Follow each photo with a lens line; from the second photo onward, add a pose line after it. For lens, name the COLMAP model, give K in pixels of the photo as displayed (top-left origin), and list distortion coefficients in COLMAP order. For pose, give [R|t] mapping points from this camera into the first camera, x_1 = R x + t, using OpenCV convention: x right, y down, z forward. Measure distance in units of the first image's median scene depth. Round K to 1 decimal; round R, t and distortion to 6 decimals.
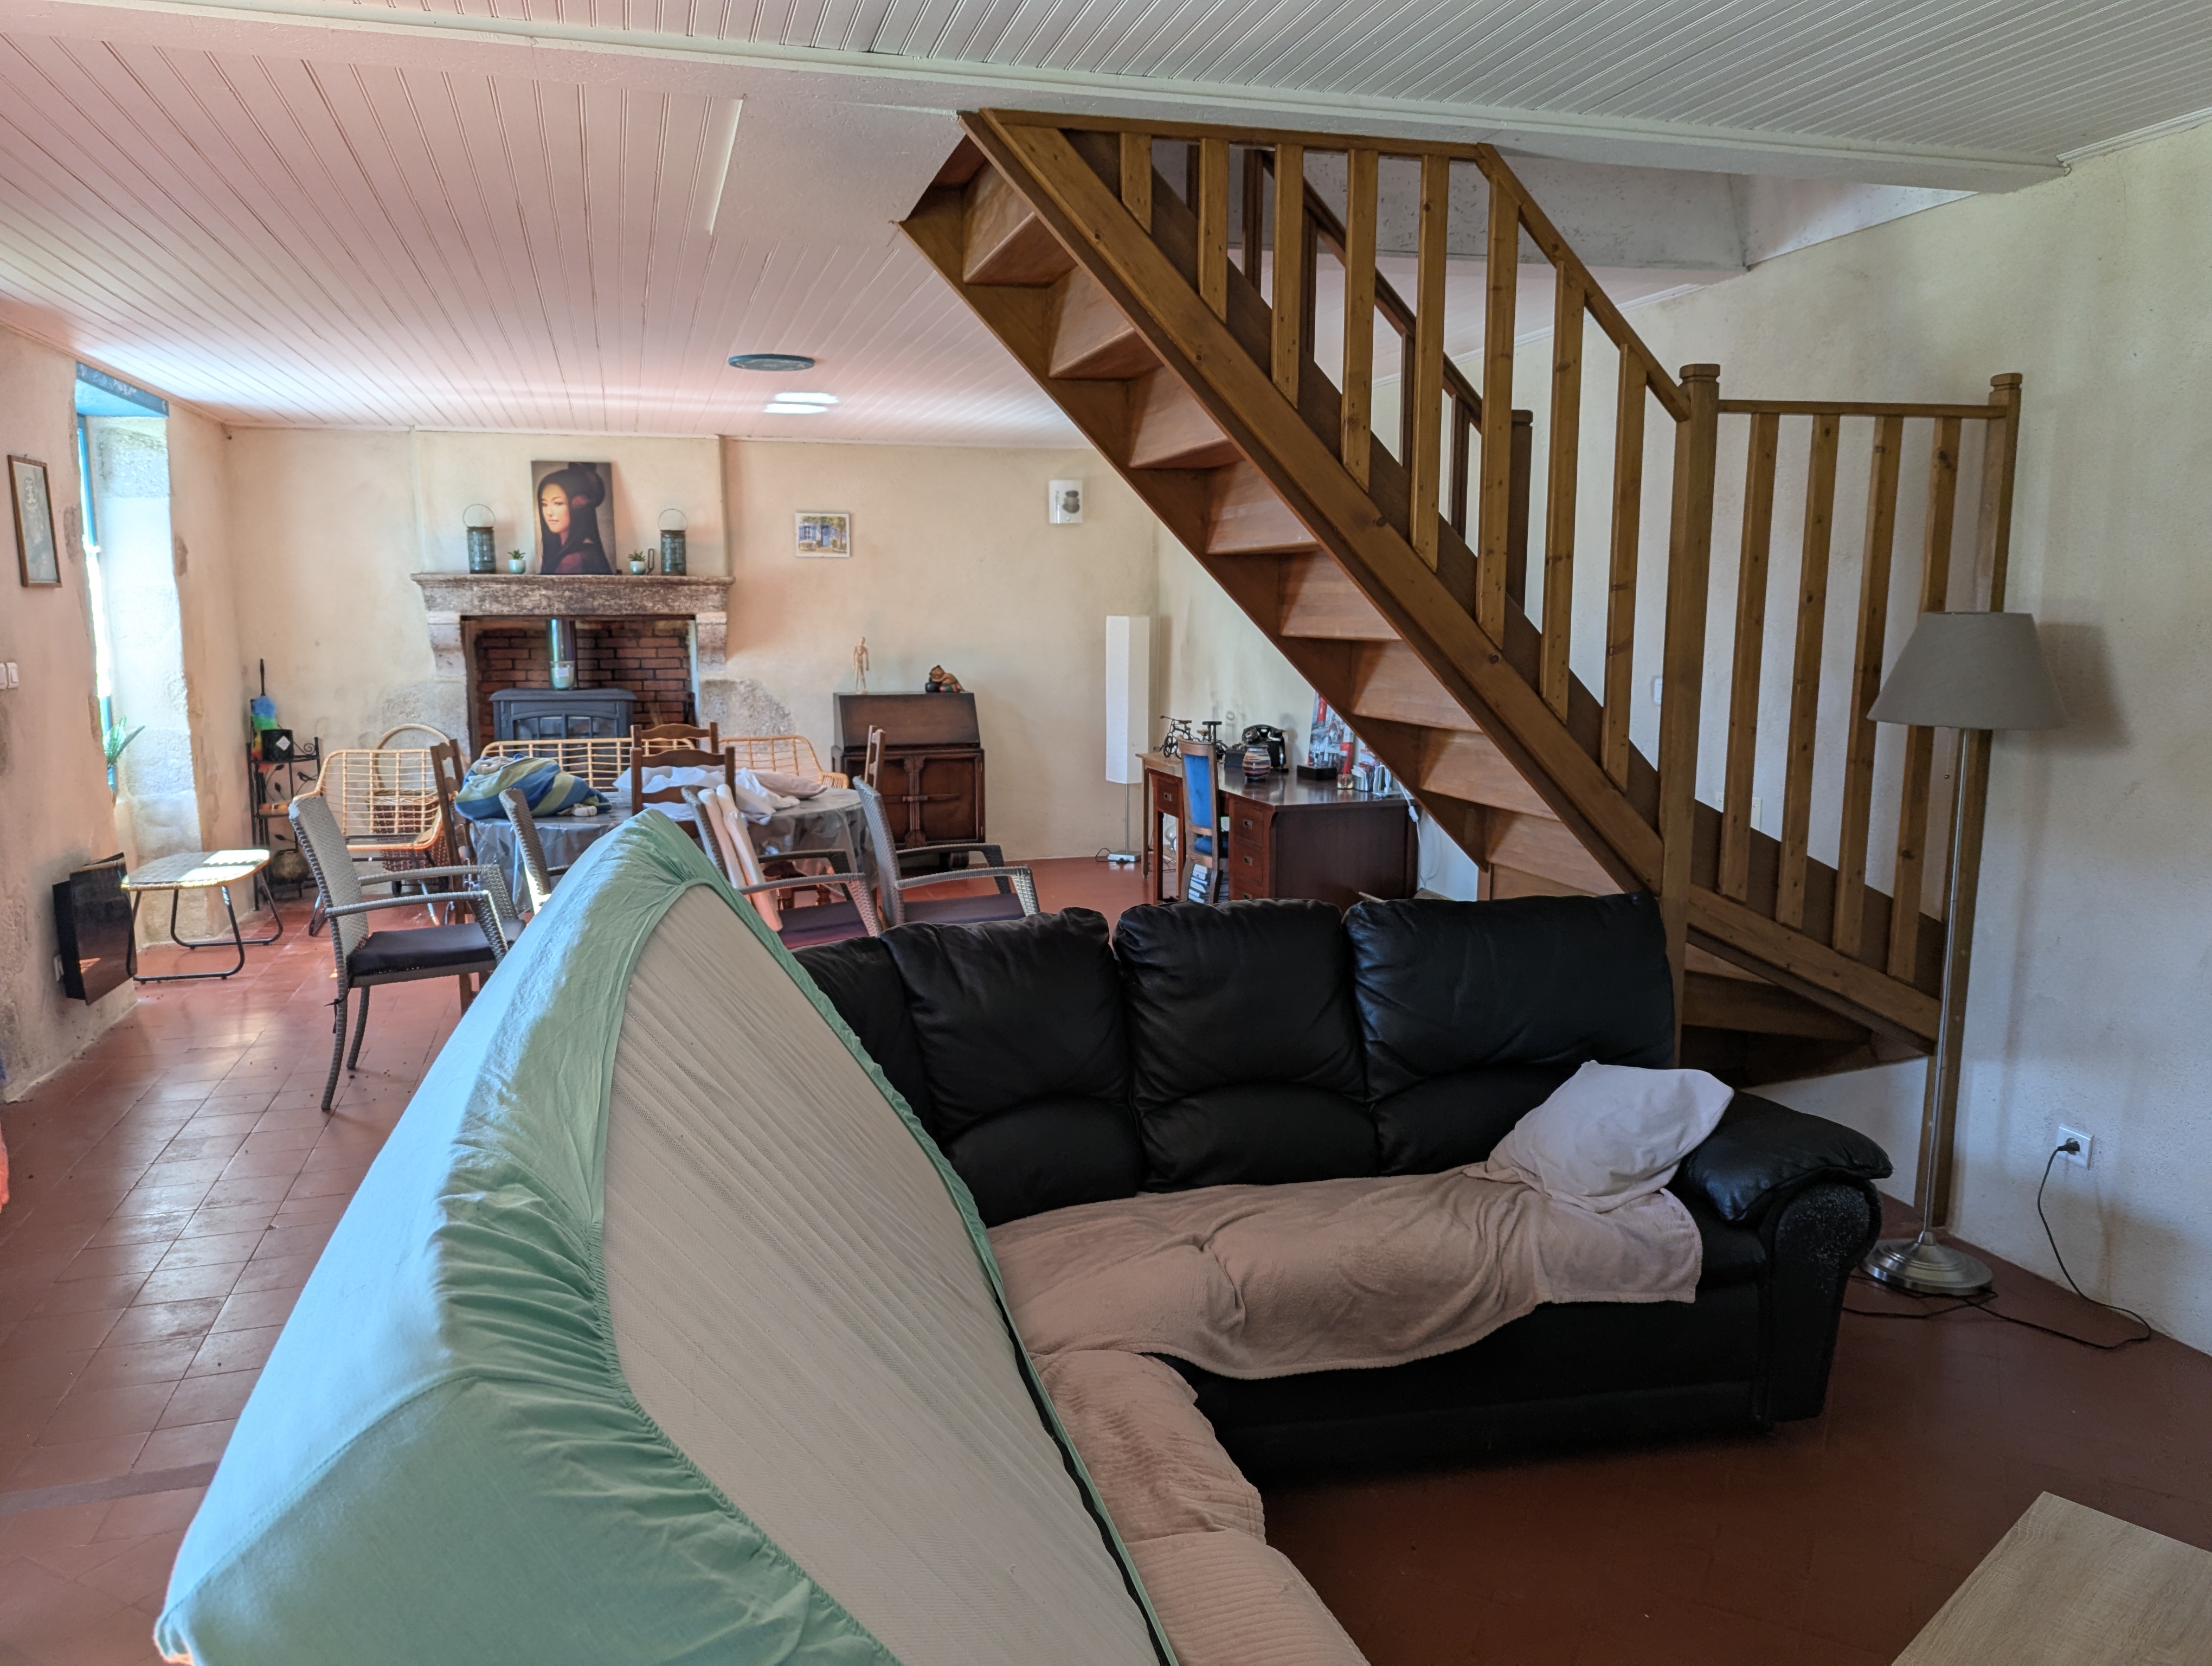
lens RADIAL K [[1536.6, 0, 1101.5], [0, 1536.6, 832.4], [0, 0, 1]] dist [0.035892, -0.006010]
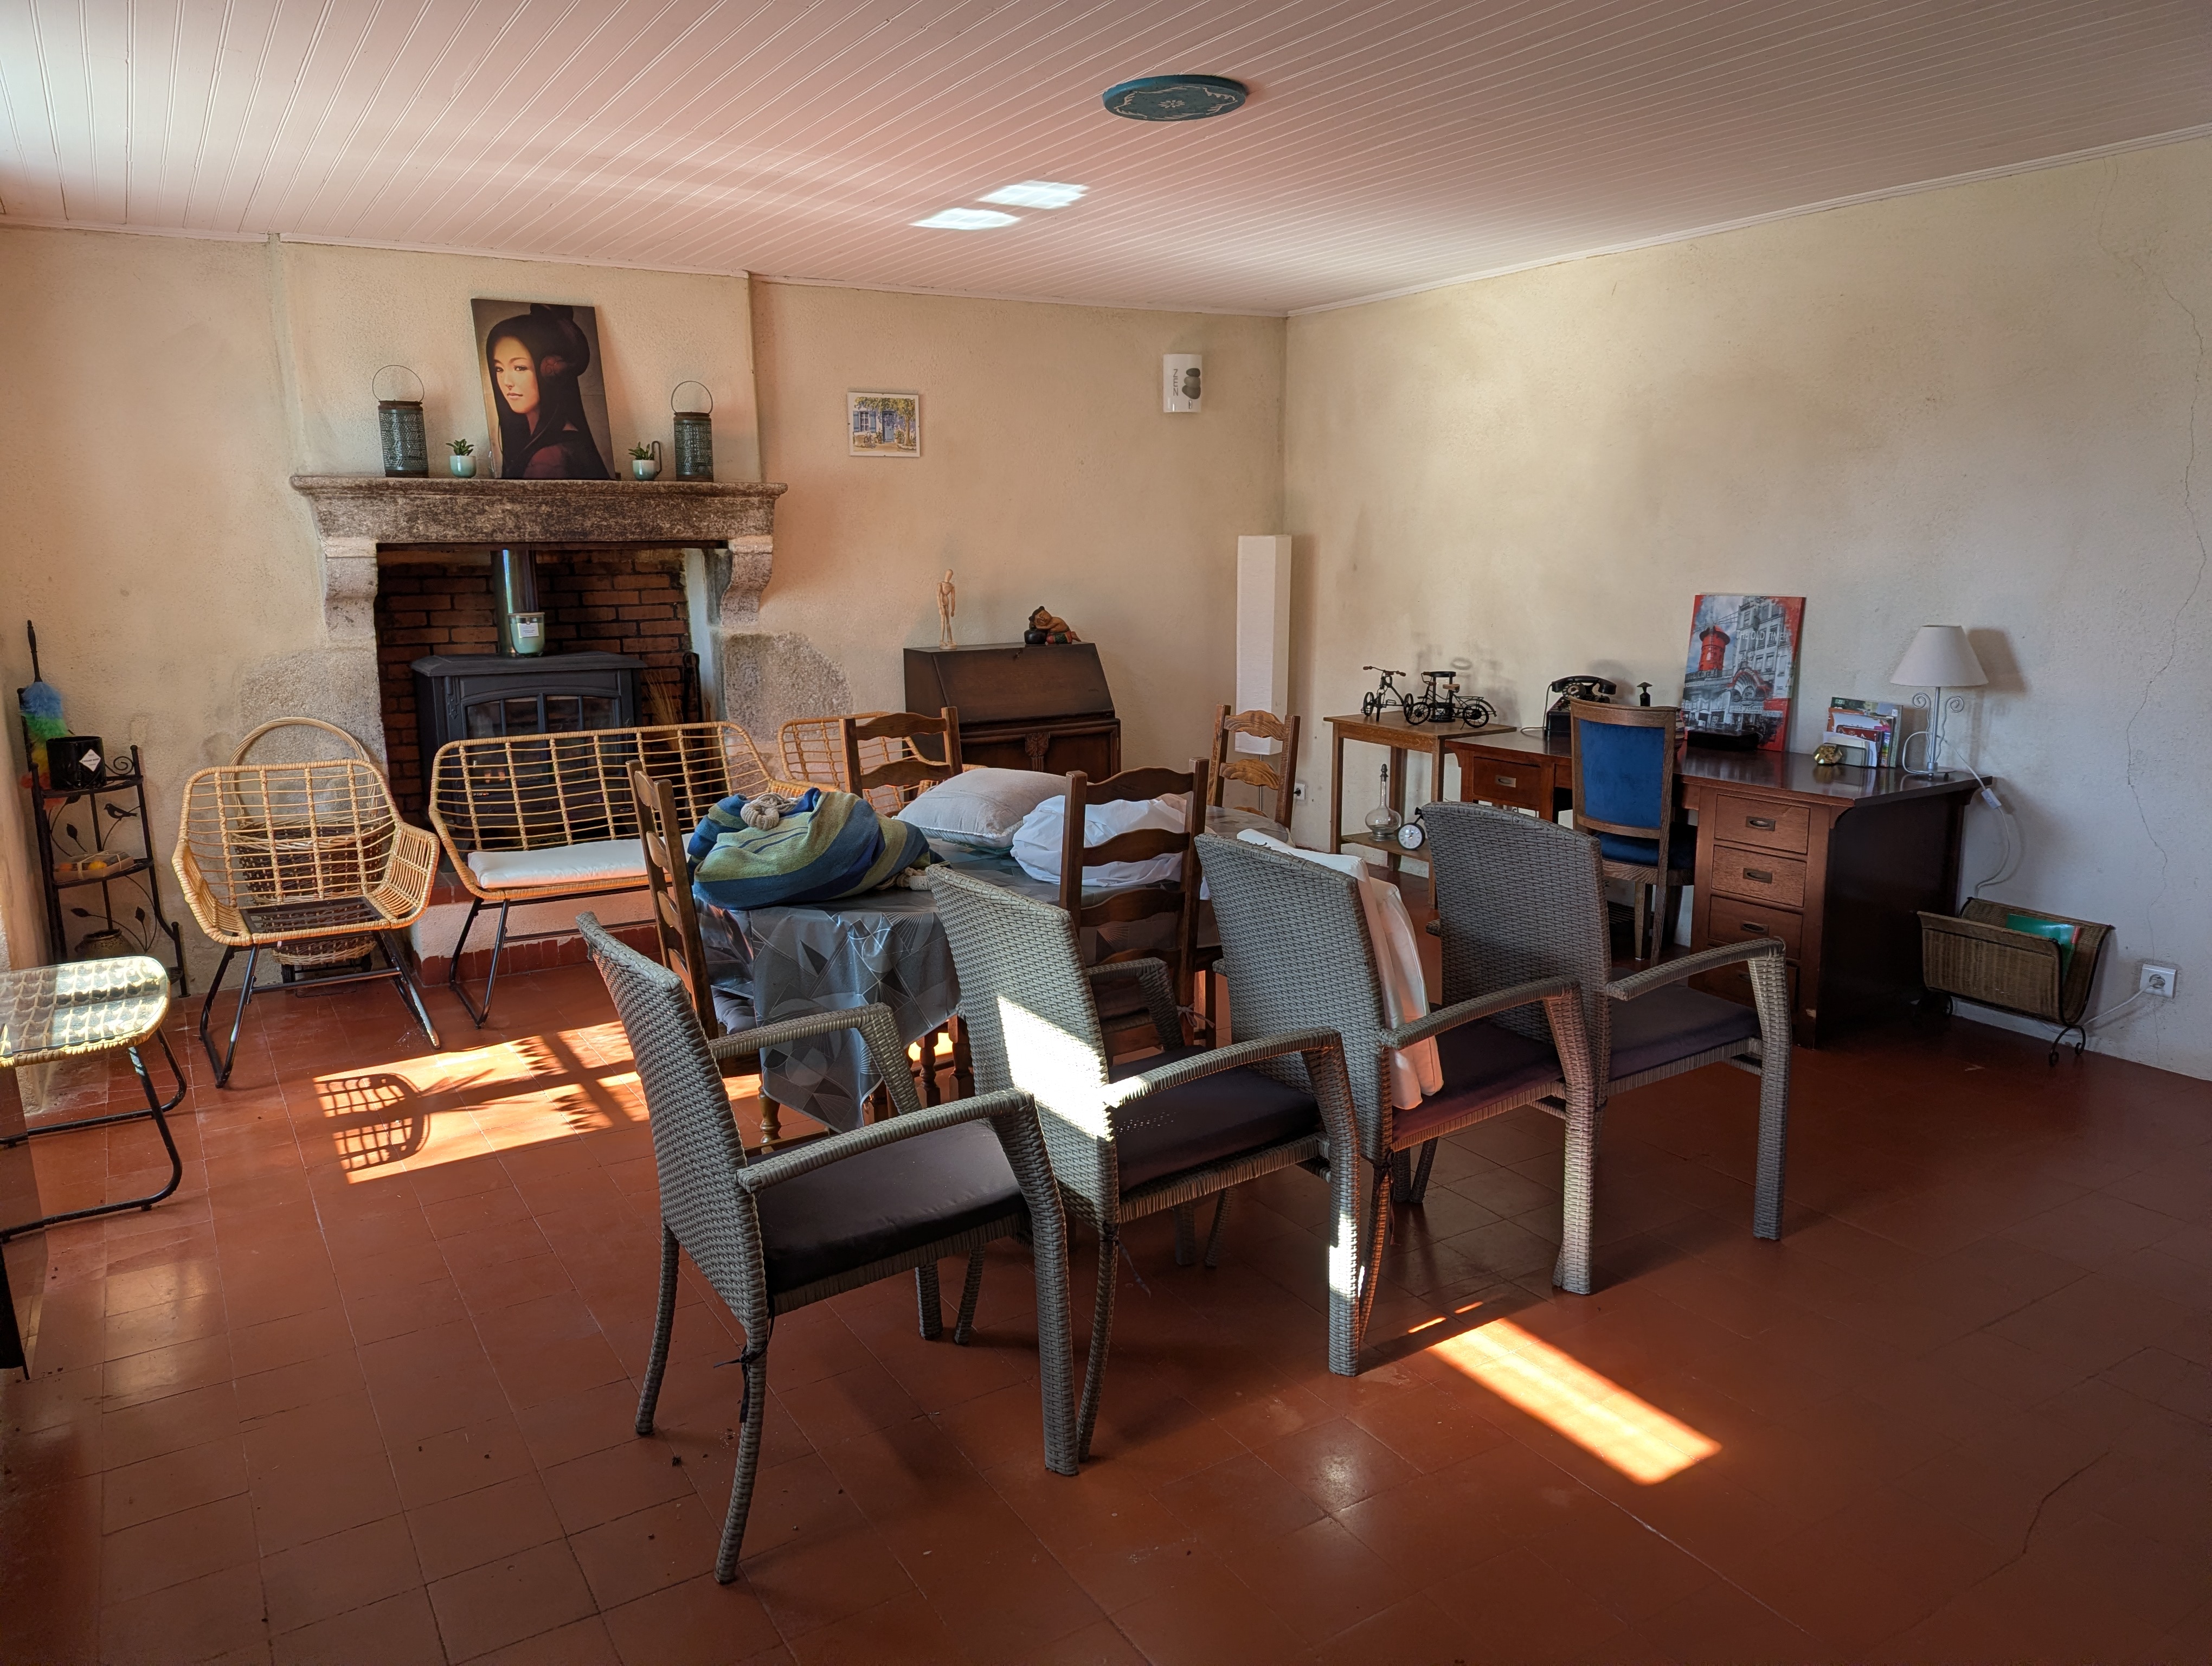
lens RADIAL K [[1536.6, 0, 1109.9], [0, 1536.6, 836.7], [0, 0, 1]] dist [0.035892, -0.006010]
pose [[0.967351, -0.058592, 0.246574, -0.278860], [0.047264, 0.997548, 0.051619, -0.037996], [-0.248994, -0.038280, 0.967748, 0.296954]]
